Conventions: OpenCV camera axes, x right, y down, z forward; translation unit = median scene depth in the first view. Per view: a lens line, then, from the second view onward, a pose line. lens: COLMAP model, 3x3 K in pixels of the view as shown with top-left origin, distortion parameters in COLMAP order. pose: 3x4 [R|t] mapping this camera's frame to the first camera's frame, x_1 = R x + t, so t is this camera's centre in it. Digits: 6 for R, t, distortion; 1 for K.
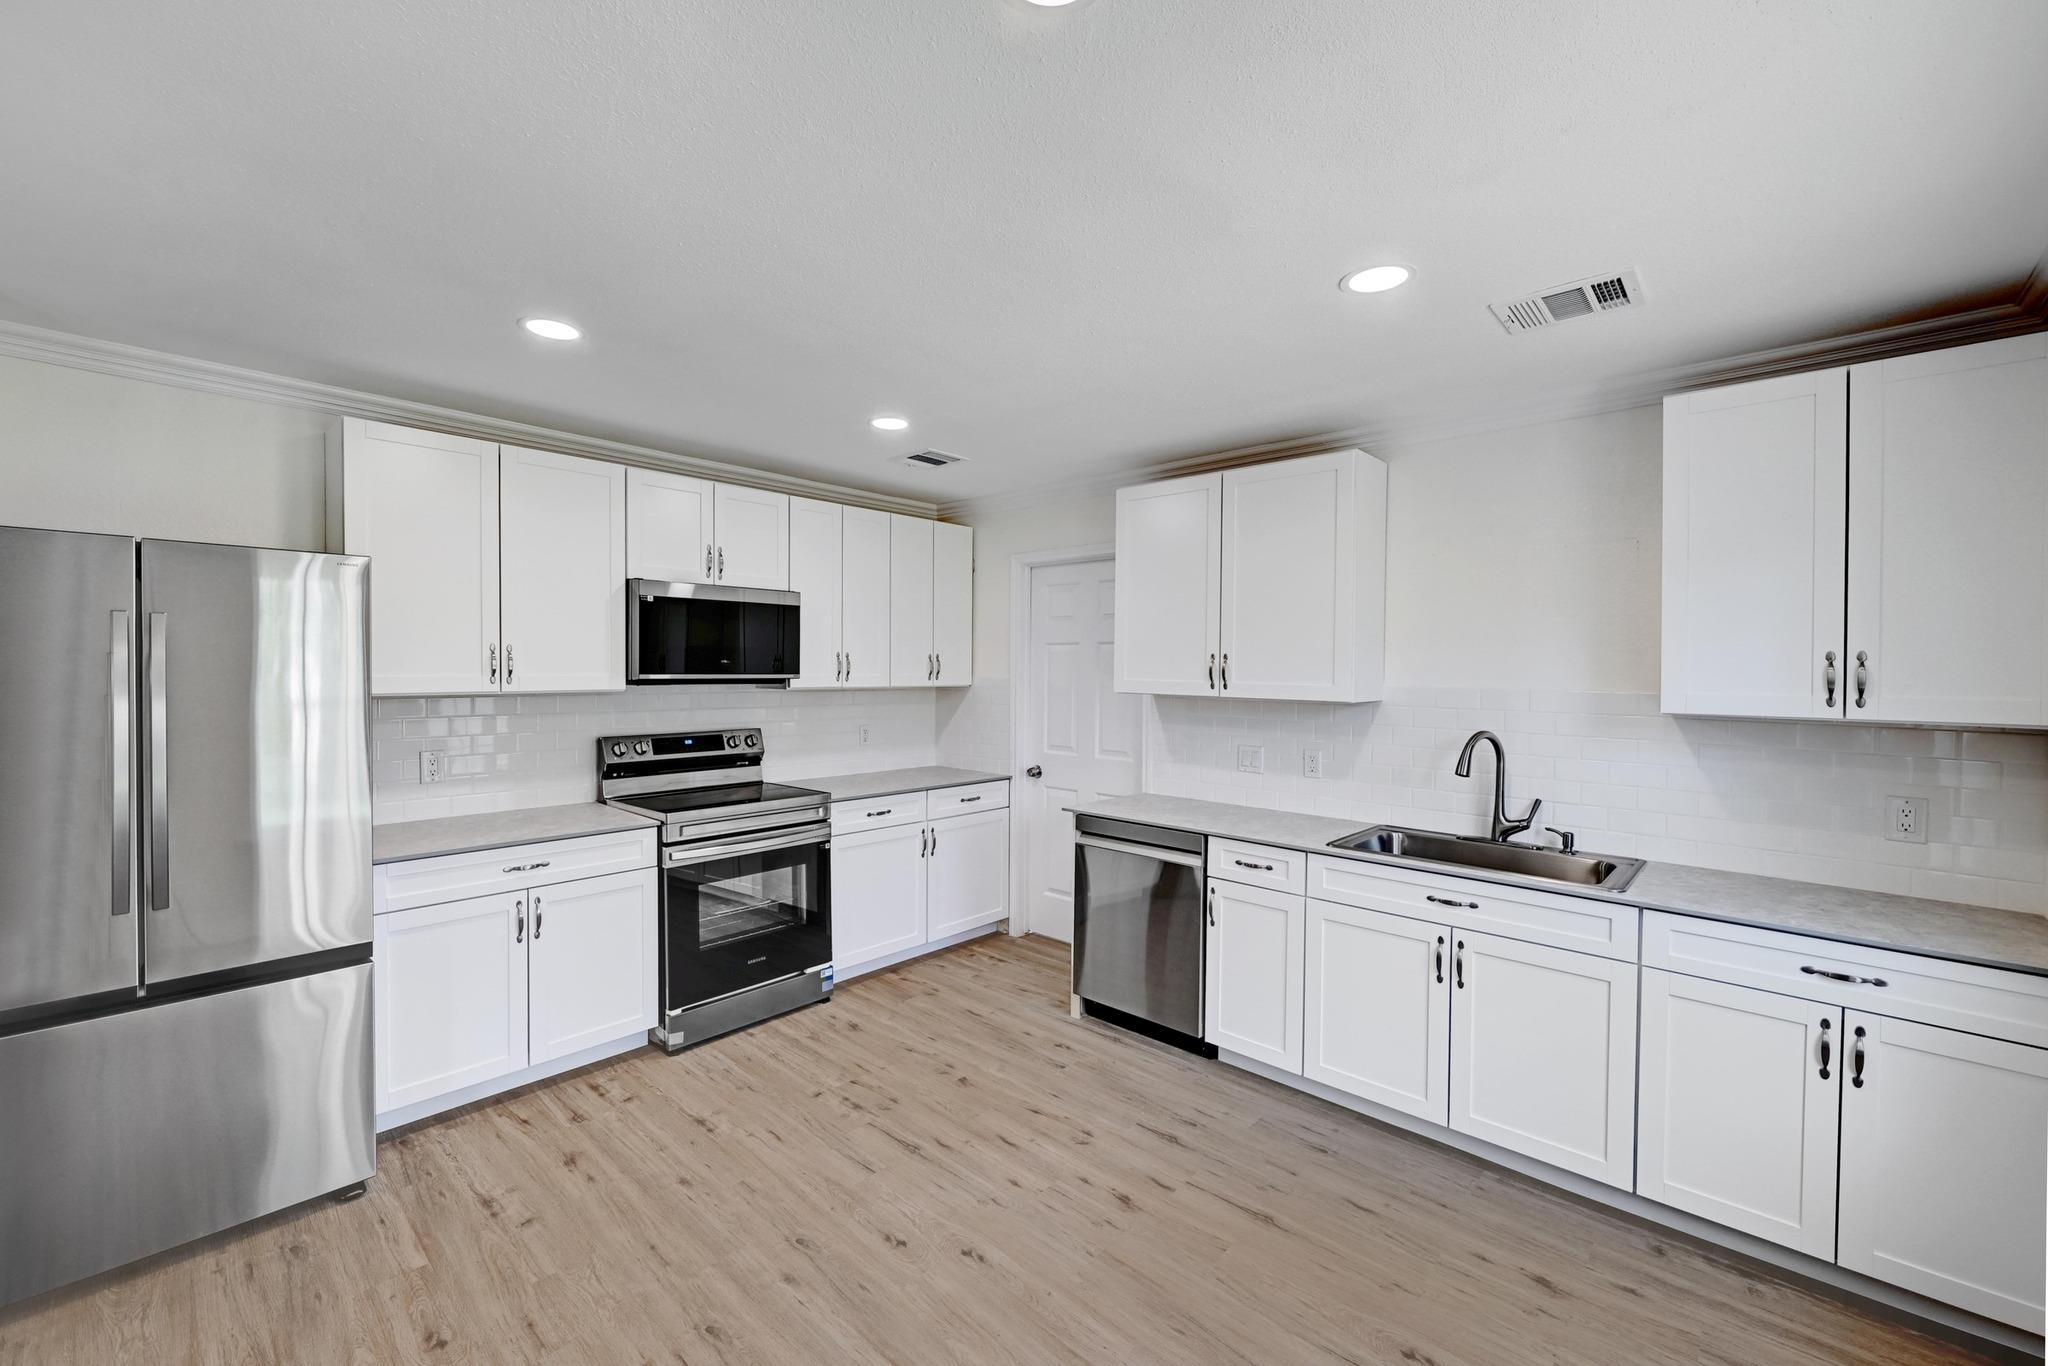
lens RADIAL K [[840.4, 0, 1024.5], [0, 840.4, 662.5], [0, 0, 1]] dist [-0.001042, -0.004876]
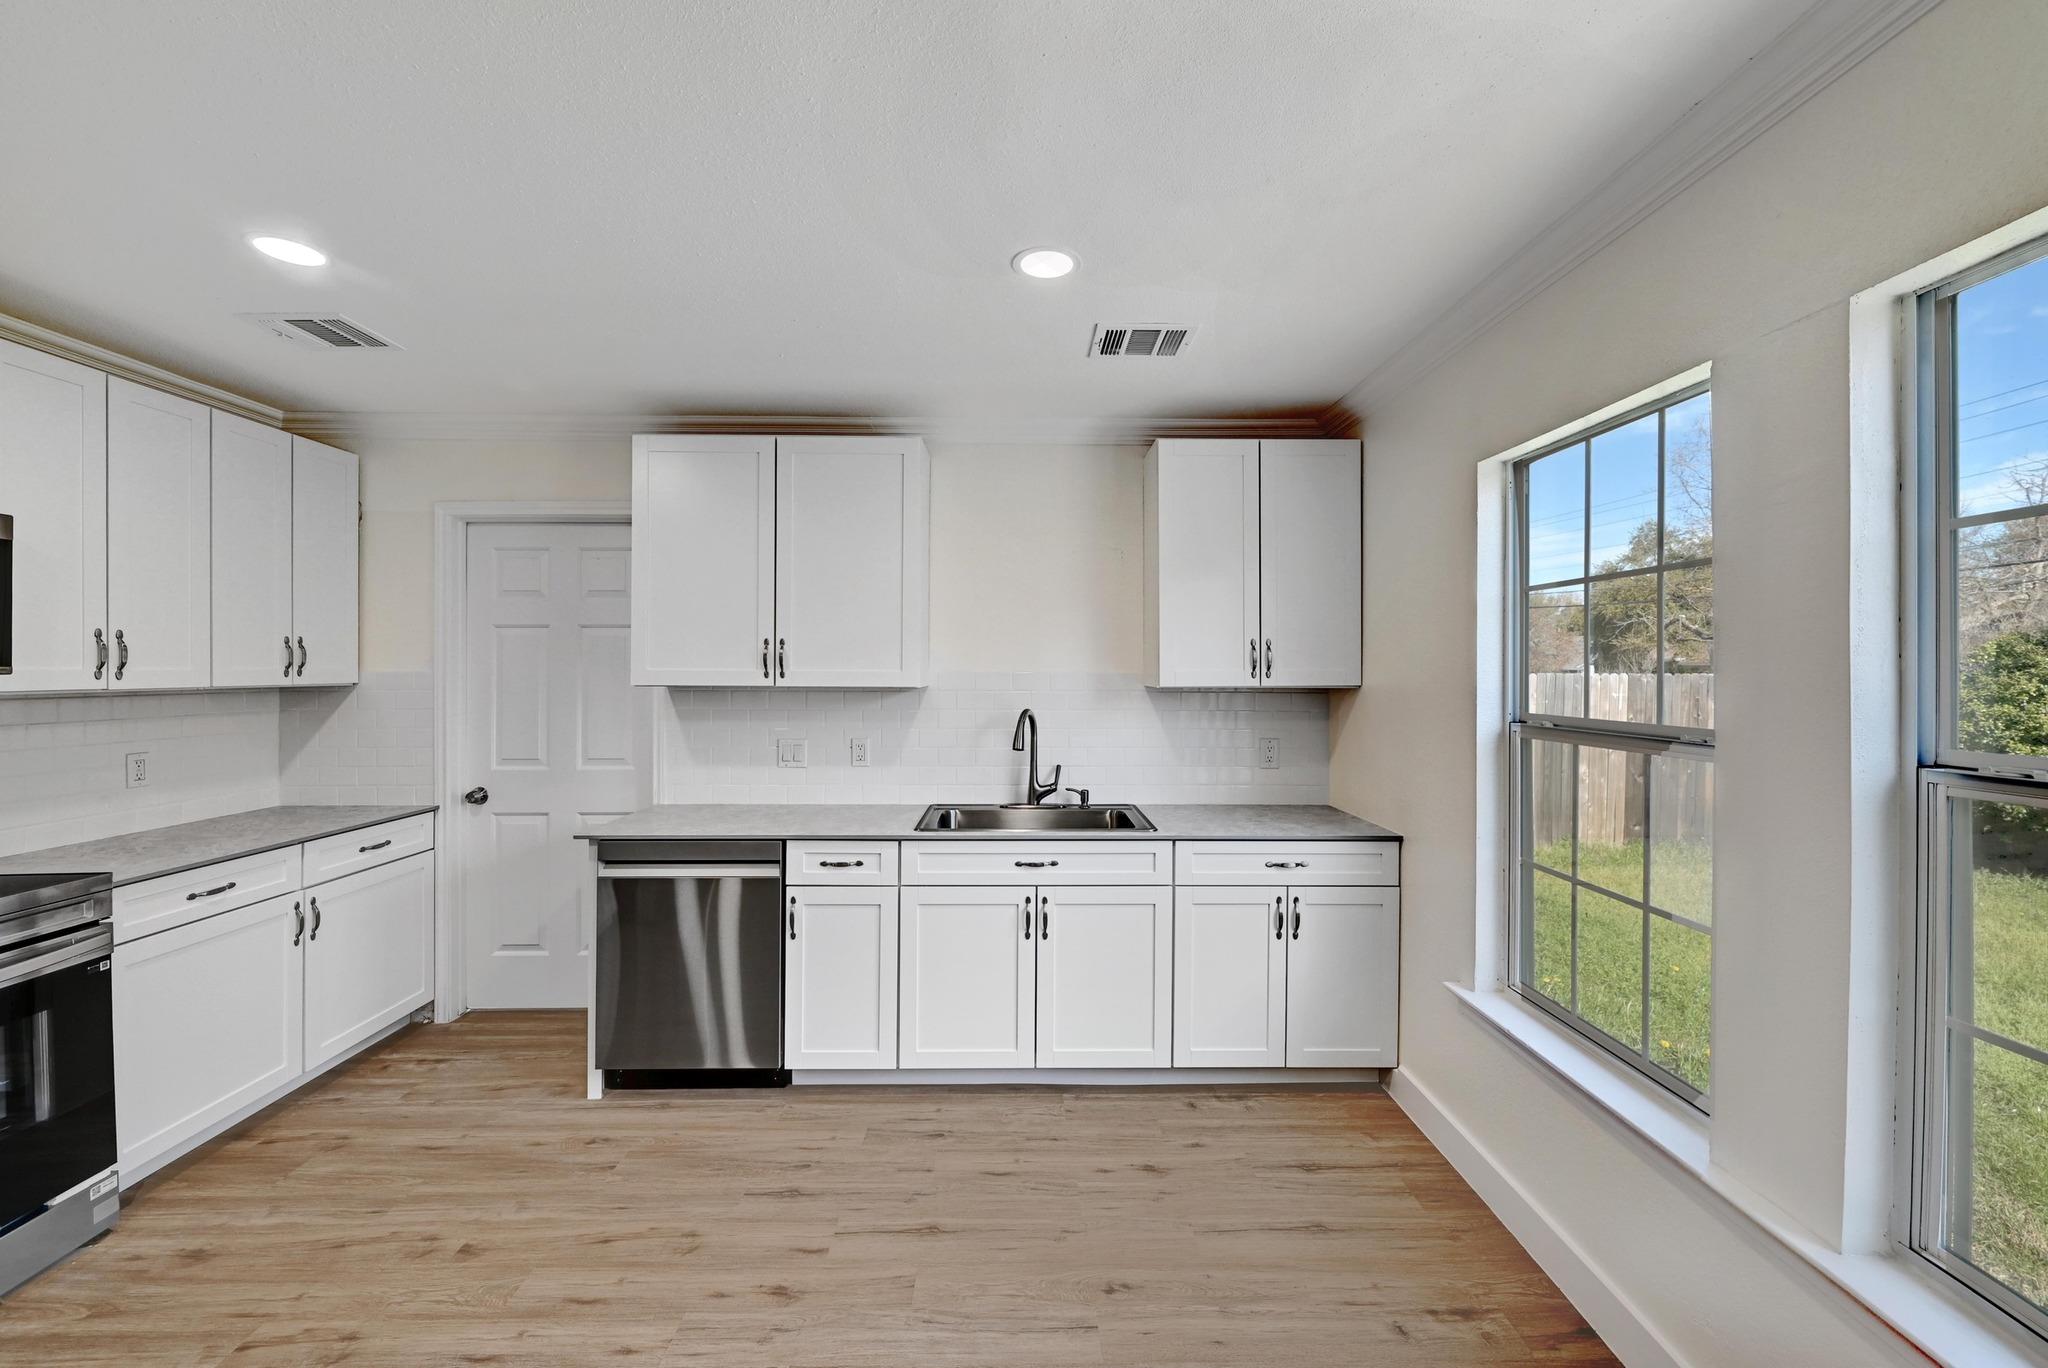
lens RADIAL K [[807.1, 0, 1026.7], [0, 807.1, 672.4], [0, 0, 1]] dist [0.000012, 0.000451]
pose [[0.719672, -0.012617, 0.694200, -0.182614], [0.003331, 0.999886, 0.014720, 0.014617], [-0.694307, -0.008281, 0.719632, 0.193432]]
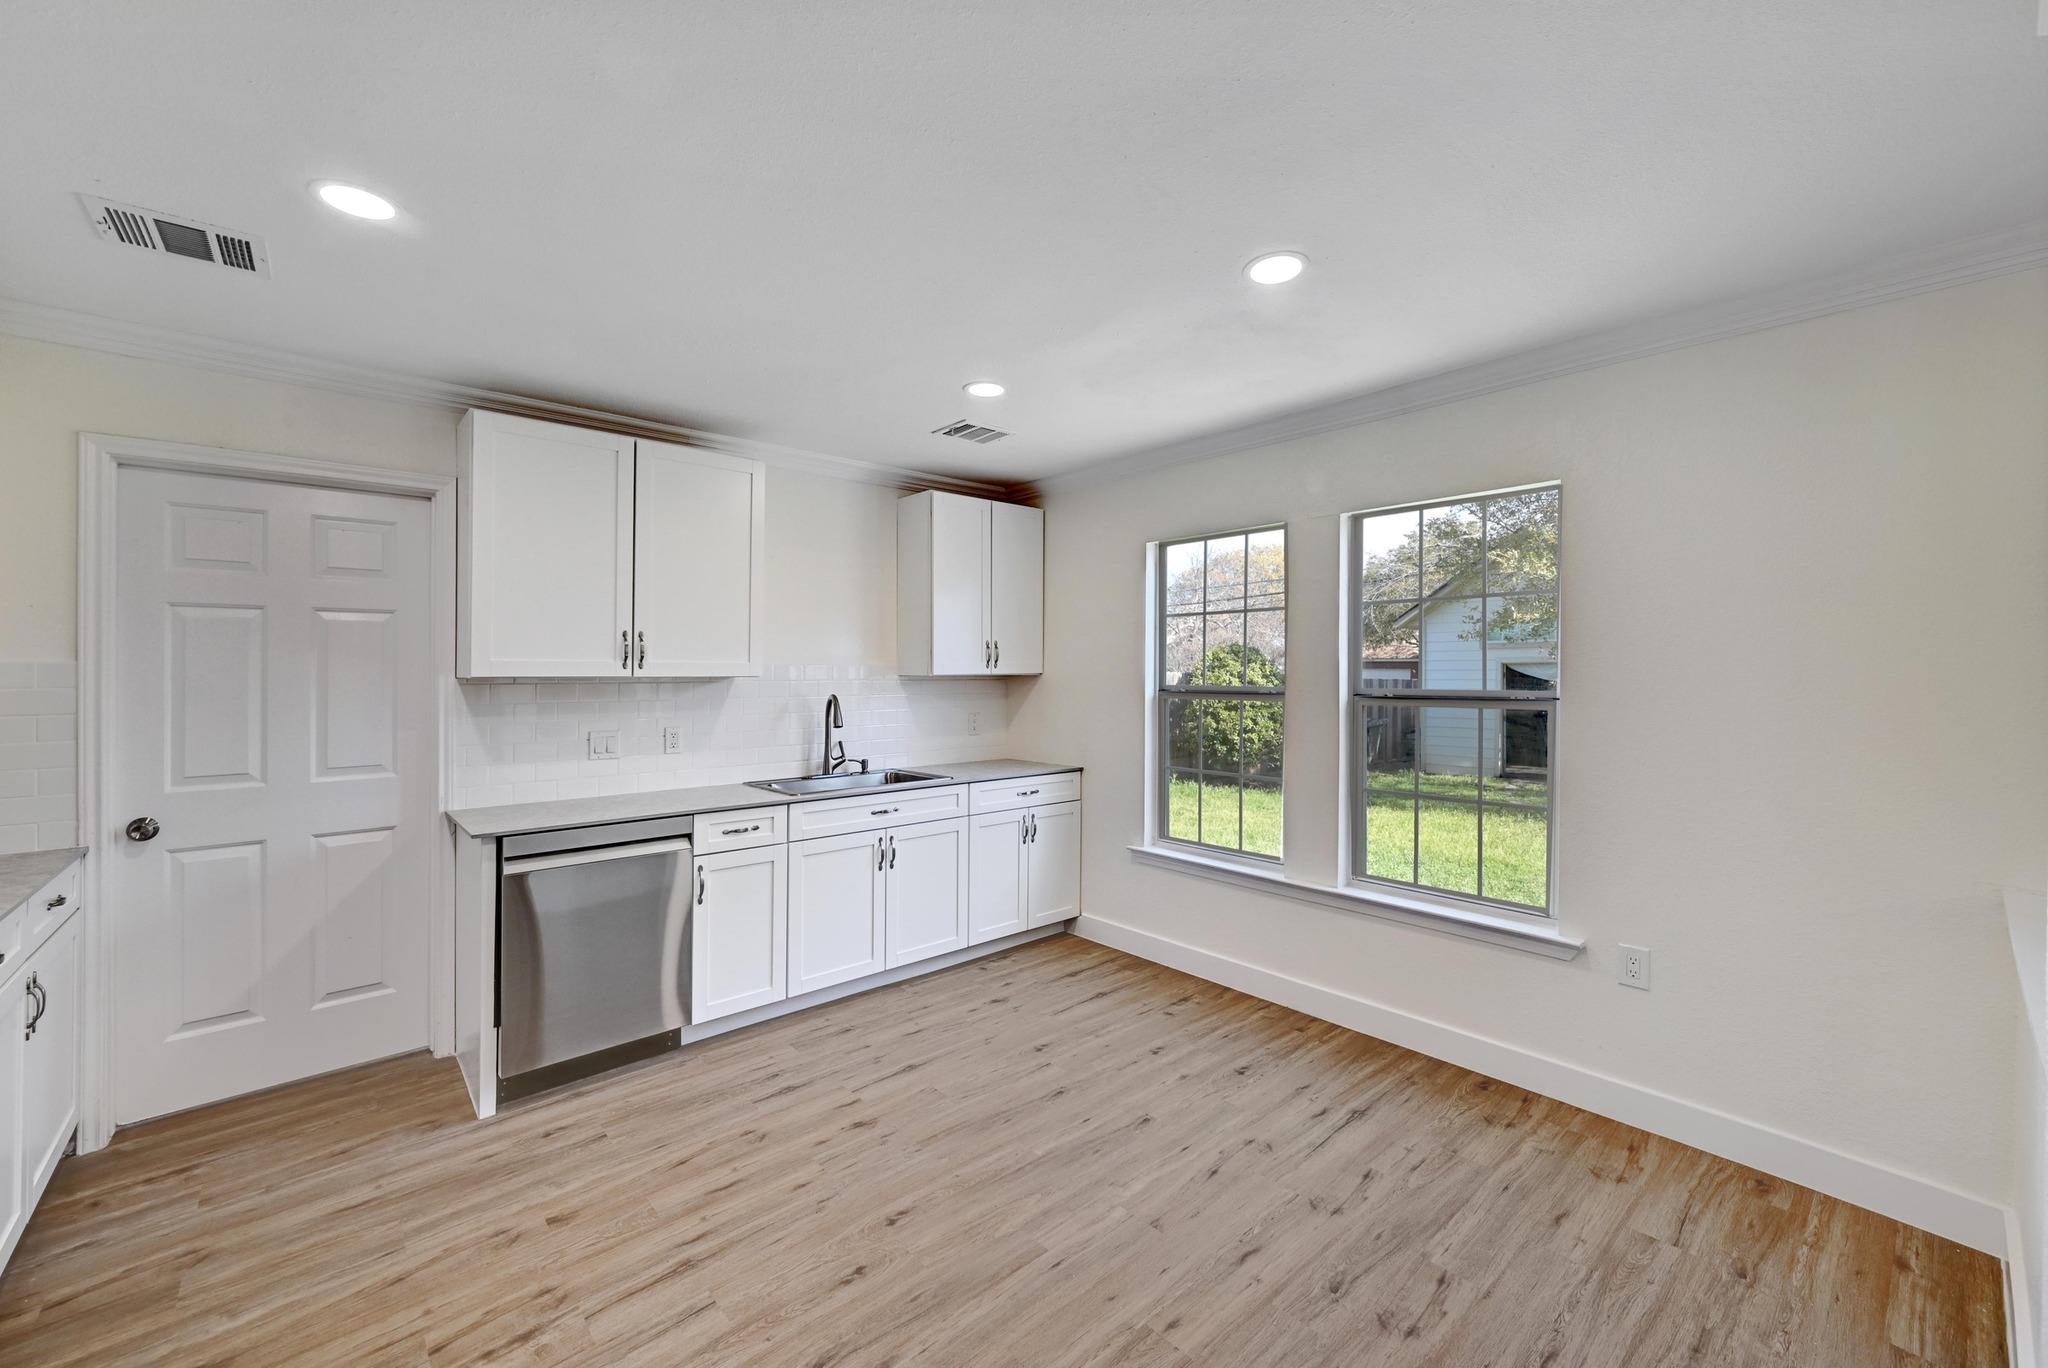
lens RADIAL K [[847.4, 0, 1028.8], [0, 847.4, 667.1], [0, 0, 1]] dist [0.001059, 0.011673]
pose [[0.066469, -0.003352, 0.997783, -0.709100], [0.002406, 0.999992, 0.003199, 0.028952], [-0.997786, 0.002188, 0.066477, 0.515059]]
